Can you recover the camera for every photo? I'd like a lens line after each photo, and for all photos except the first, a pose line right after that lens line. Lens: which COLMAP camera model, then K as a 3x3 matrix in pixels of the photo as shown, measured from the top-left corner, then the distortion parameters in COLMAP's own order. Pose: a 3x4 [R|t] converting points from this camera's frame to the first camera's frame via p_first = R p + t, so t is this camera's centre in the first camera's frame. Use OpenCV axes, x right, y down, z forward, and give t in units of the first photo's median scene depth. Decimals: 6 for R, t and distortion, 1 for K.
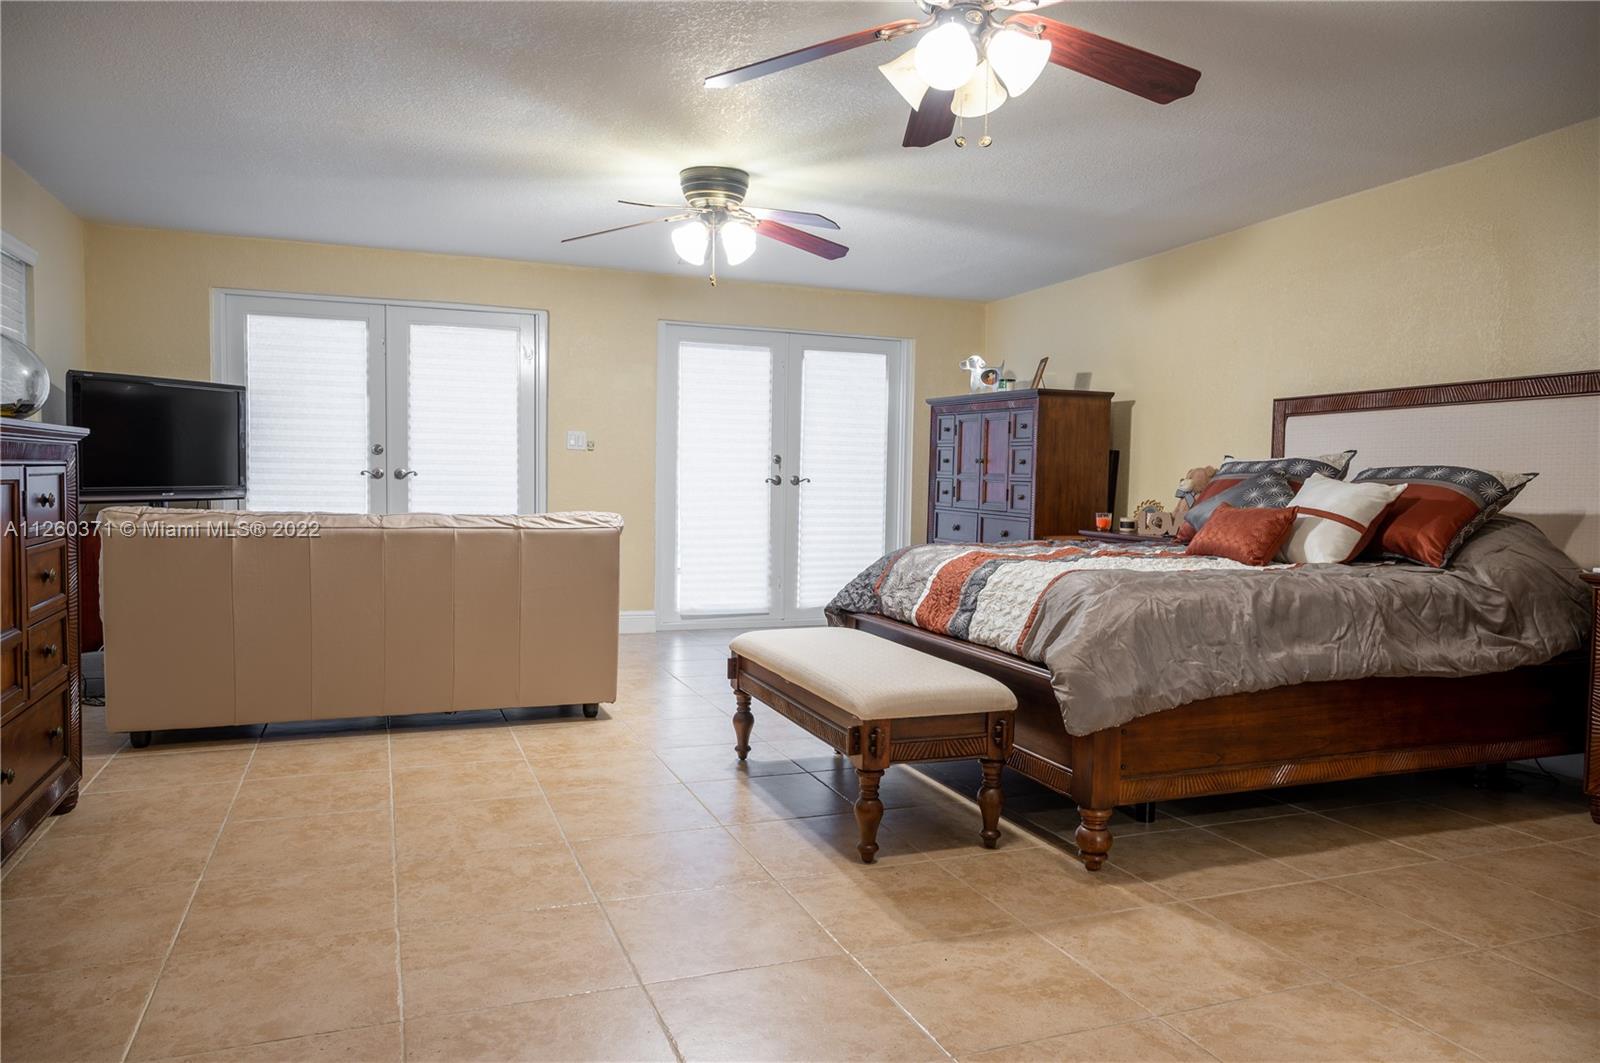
lens RADIAL K [[1076.2, 0, 801.5], [0, 1076.2, 535.8], [0, 0, 1]] dist [-0.009365, 0.007217]
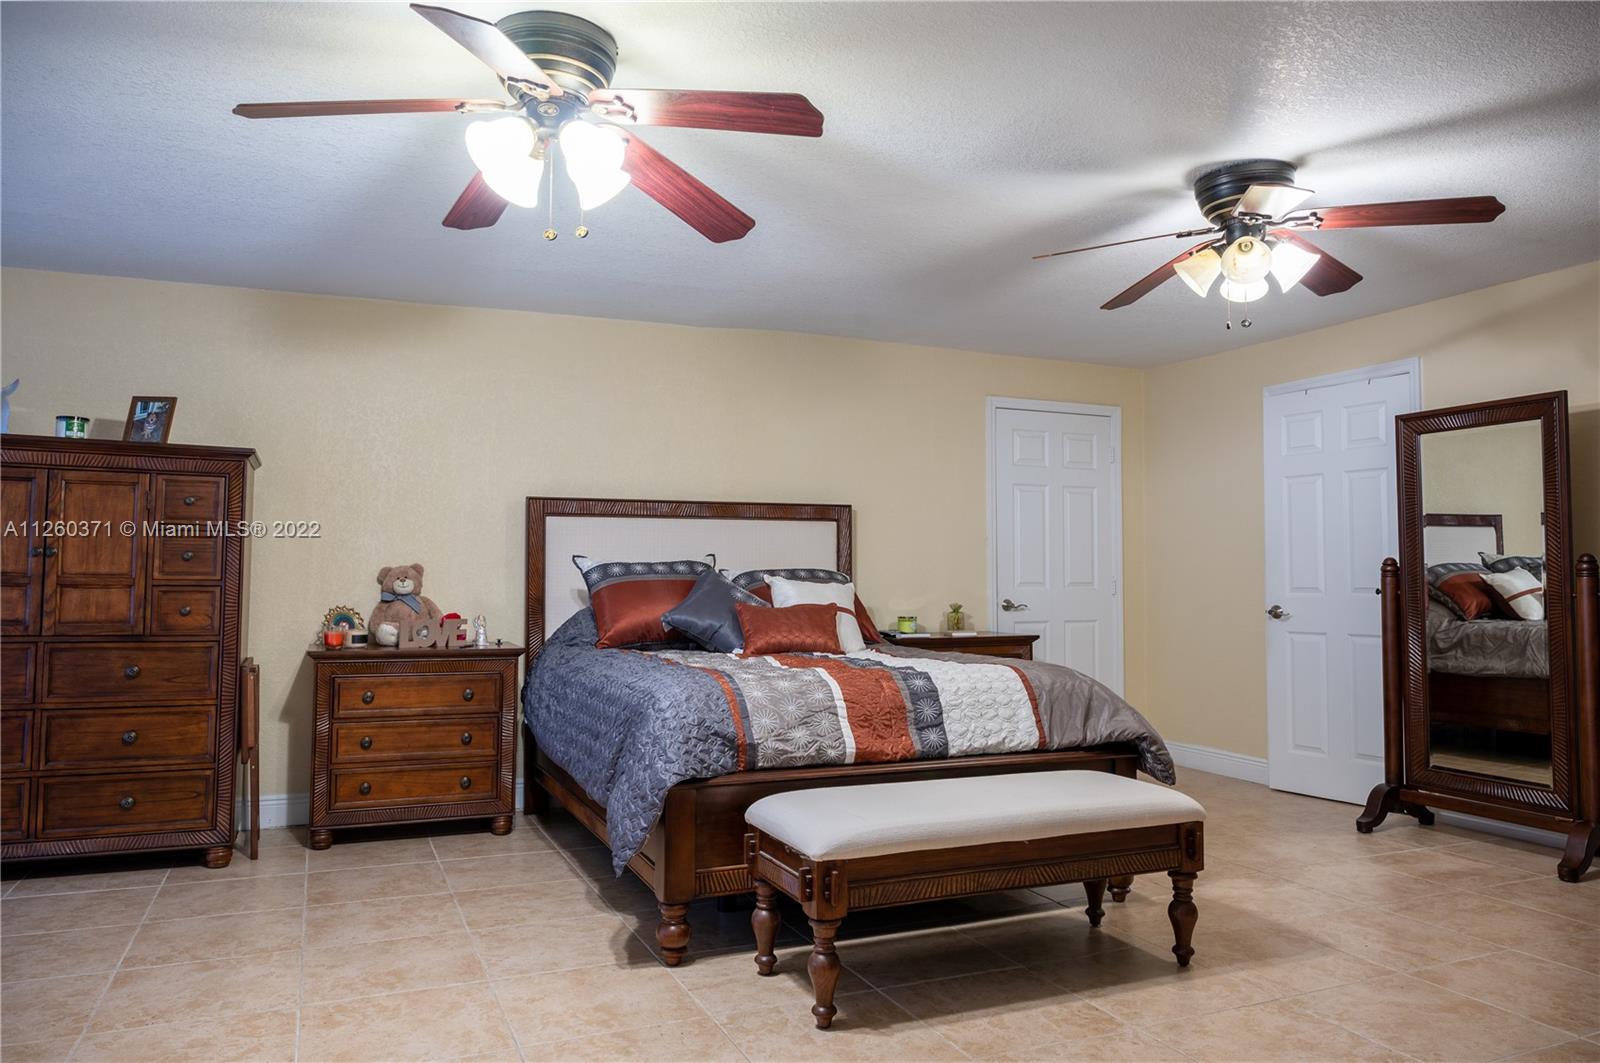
lens RADIAL K [[1076.2, 0, 794.3], [0, 1076.2, 529.2], [0, 0, 1]] dist [-0.009365, 0.007217]
pose [[-0.035149, 0.030737, 0.998909, -0.868274], [0.050139, 0.998322, -0.028955, -0.090179], [-0.998124, 0.049066, -0.036632, 1.257421]]
